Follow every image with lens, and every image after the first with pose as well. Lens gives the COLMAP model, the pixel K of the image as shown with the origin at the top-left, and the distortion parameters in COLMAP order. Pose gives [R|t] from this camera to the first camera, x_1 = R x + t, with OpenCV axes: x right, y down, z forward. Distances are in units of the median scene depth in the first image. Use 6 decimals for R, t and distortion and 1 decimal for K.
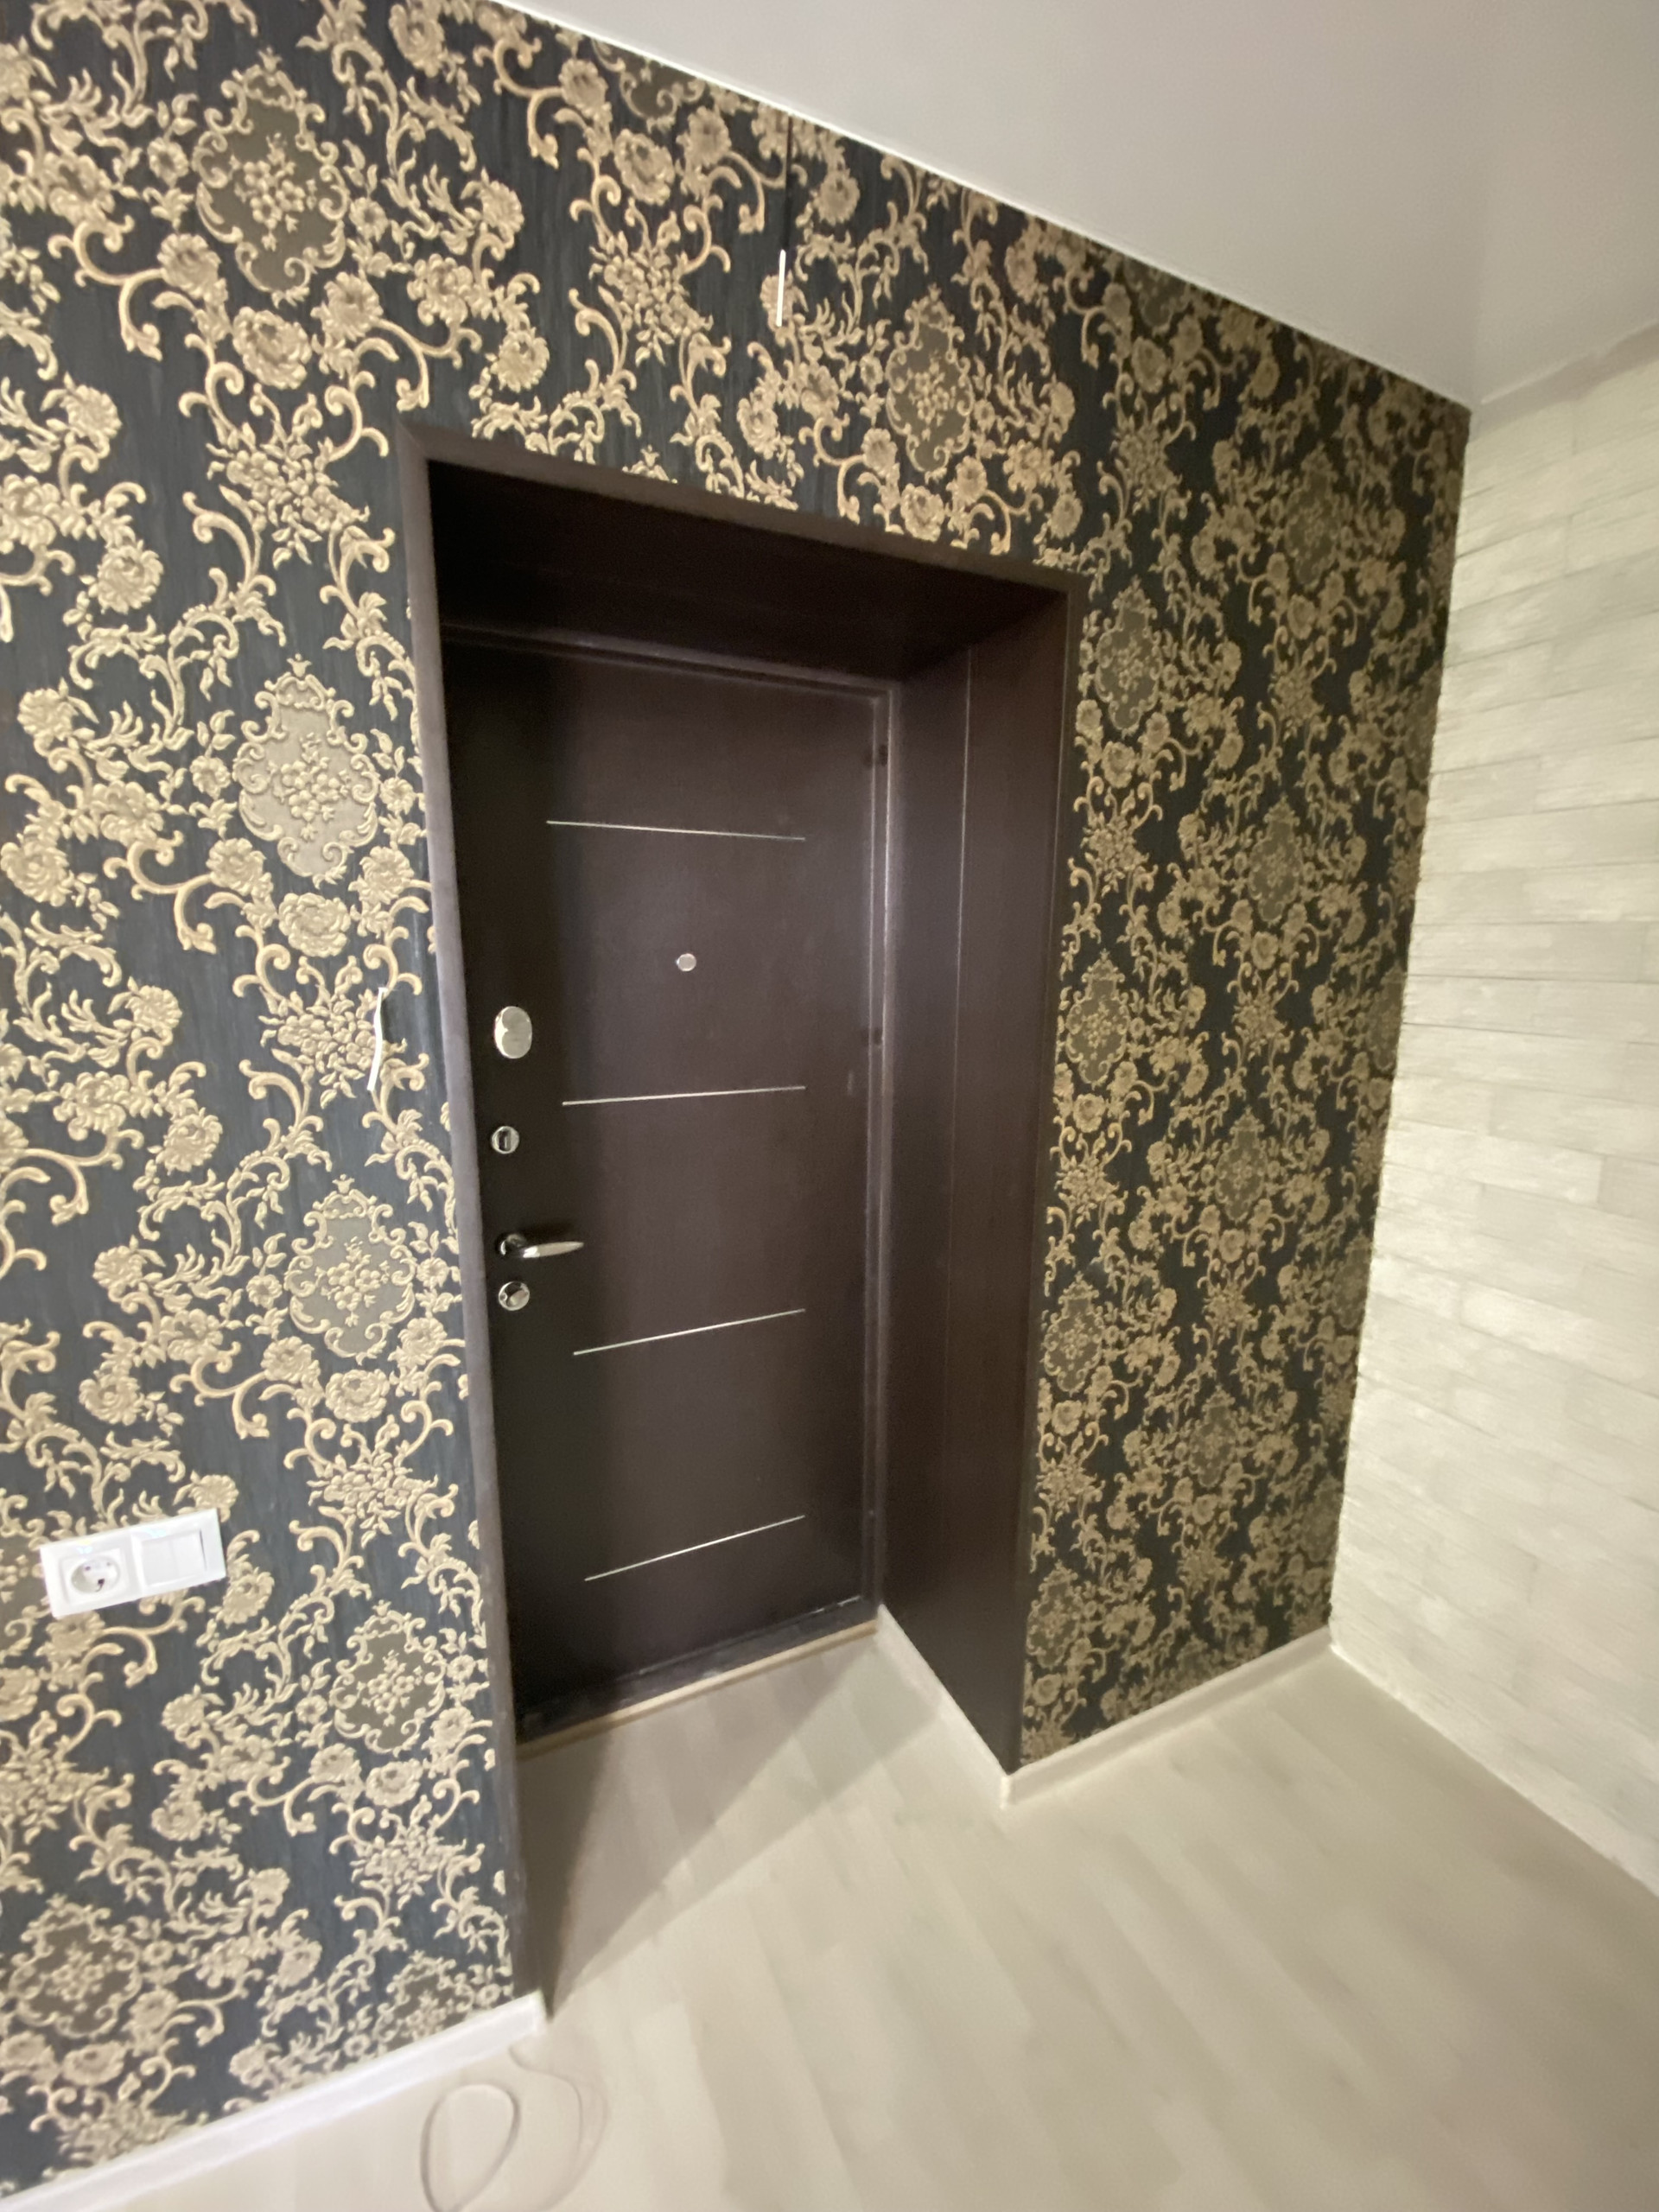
lens RADIAL K [[890.8, 0, 829.5], [0, 890.8, 1106.0], [0, 0, 1]] dist [0.020147, -0.020334]
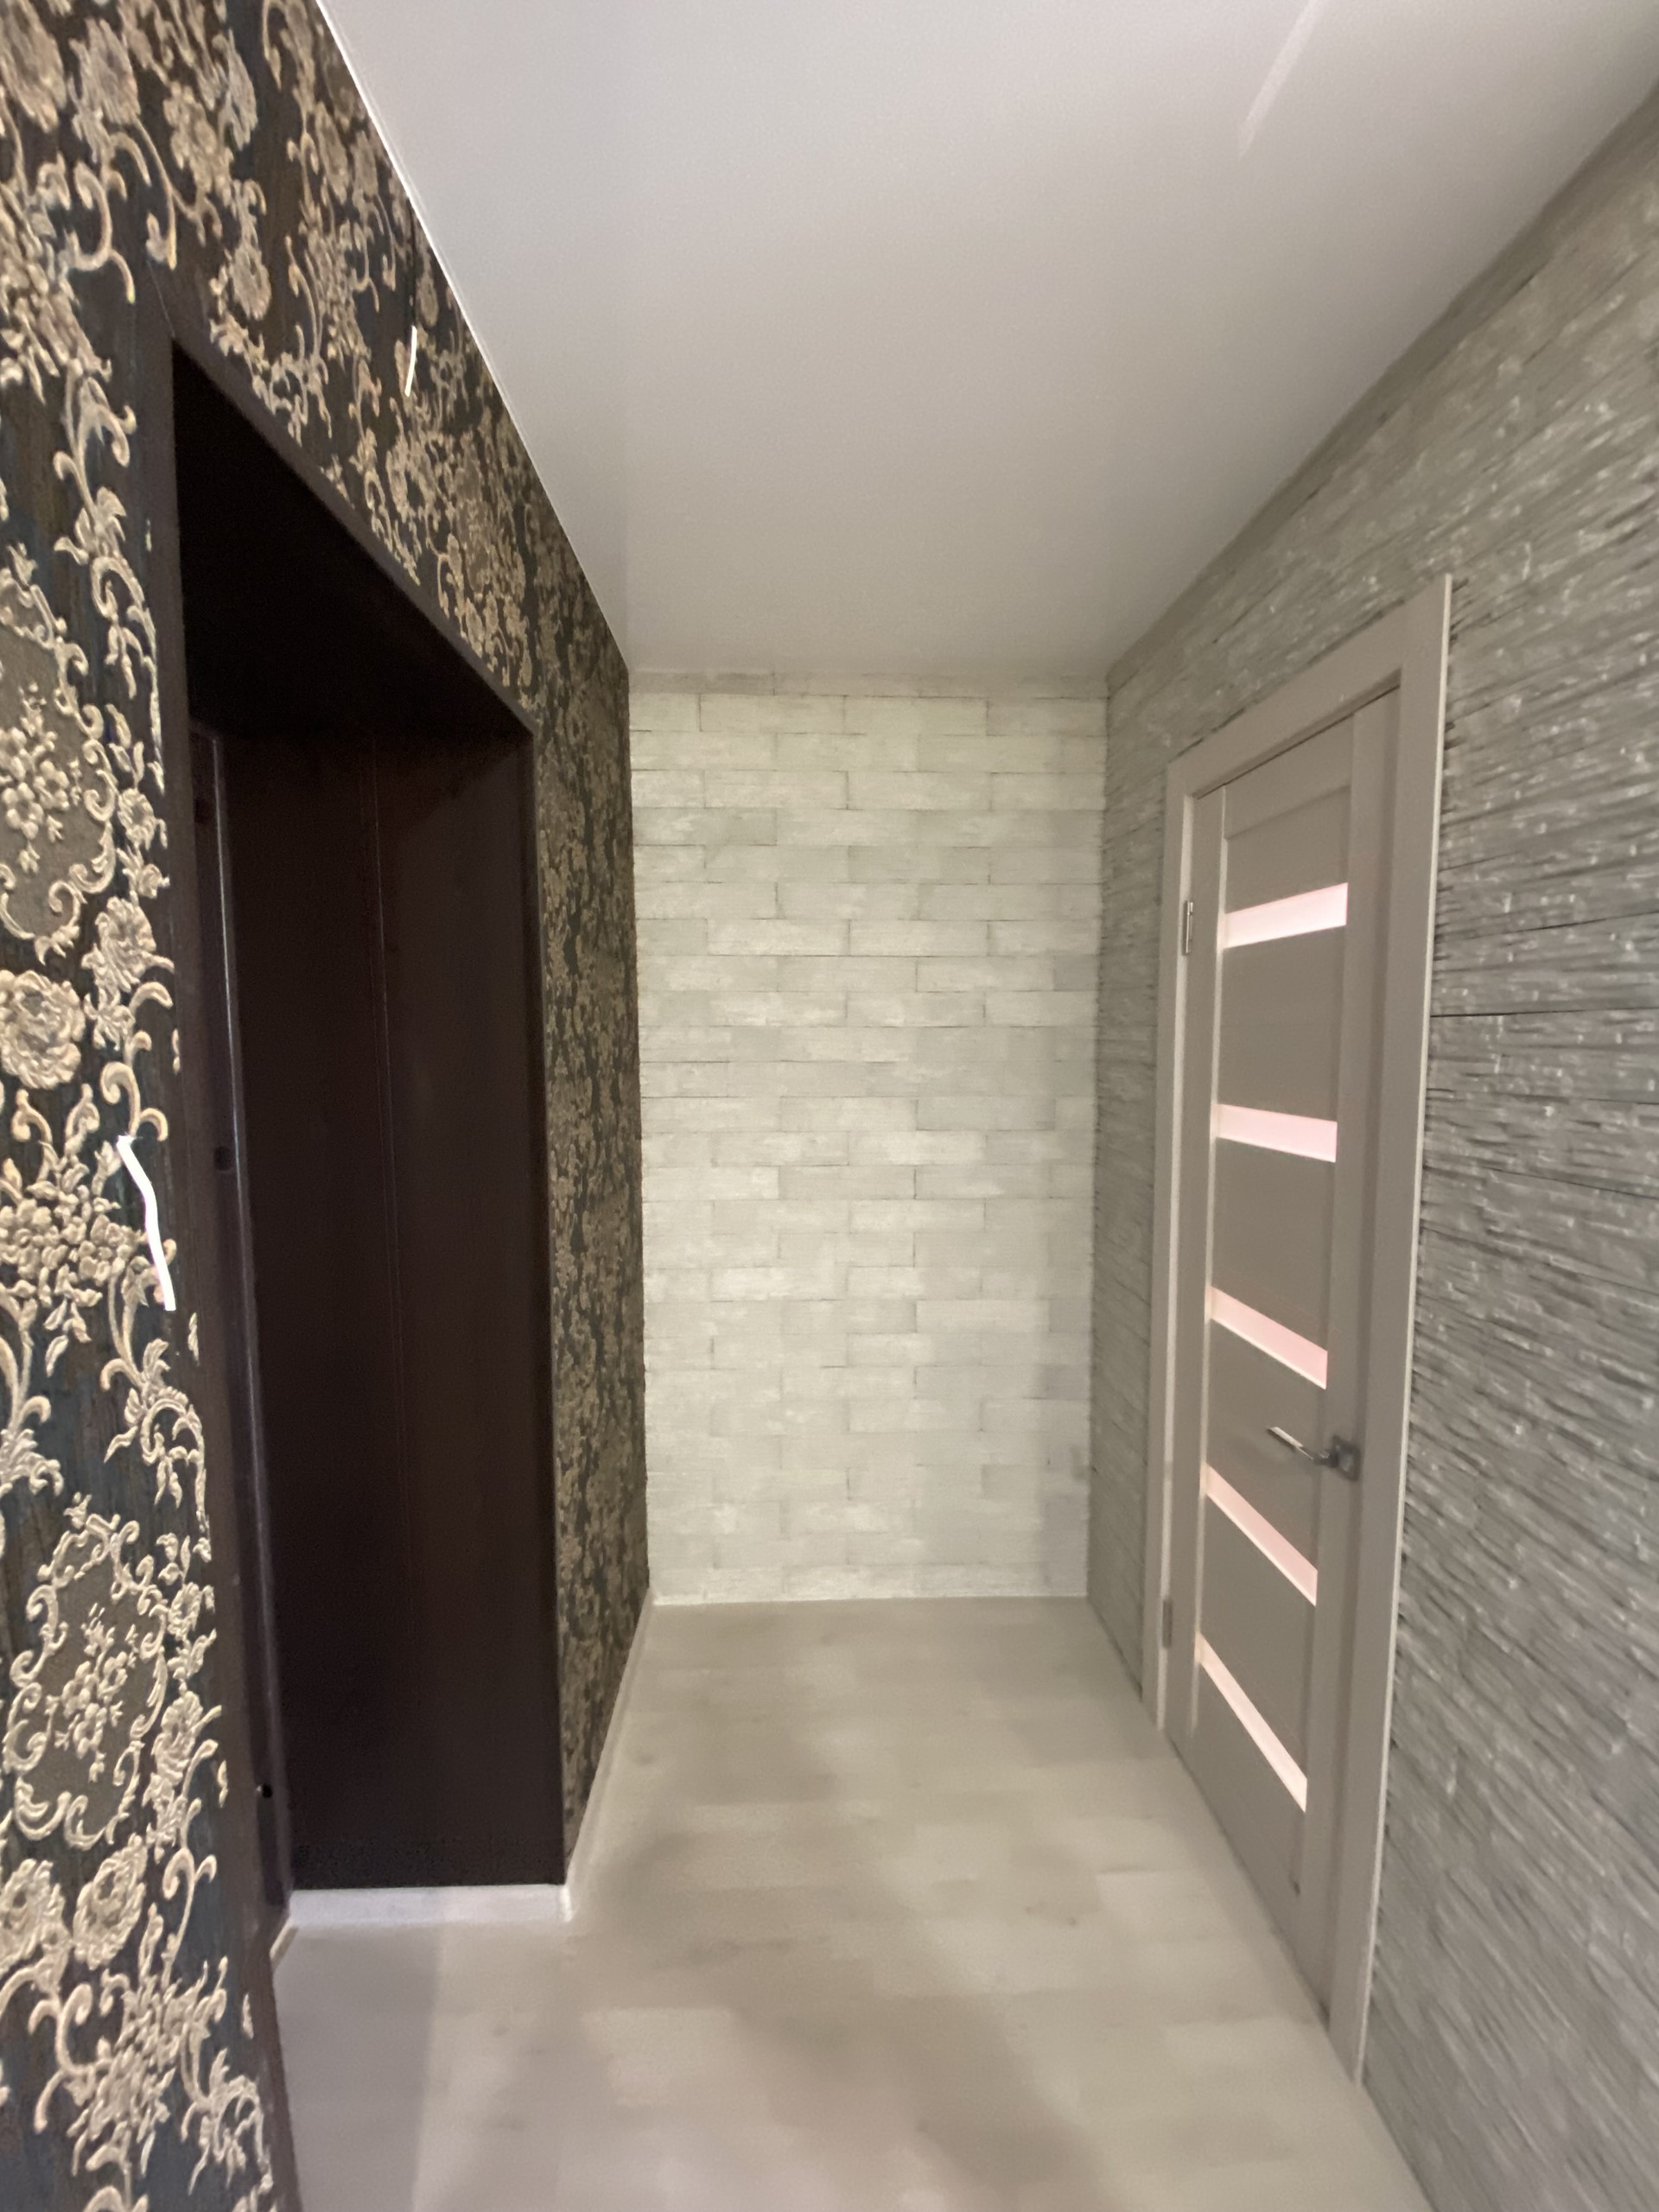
lens RADIAL K [[894.4, 0, 836.7], [0, 894.4, 1102.6], [0, 0, 1]] dist [0.051362, -0.033440]
pose [[0.387761, -0.073191, 0.918849, -0.856213], [0.166986, 0.985926, 0.008064, -0.081087], [-0.906508, 0.150308, 0.394526, 0.347942]]
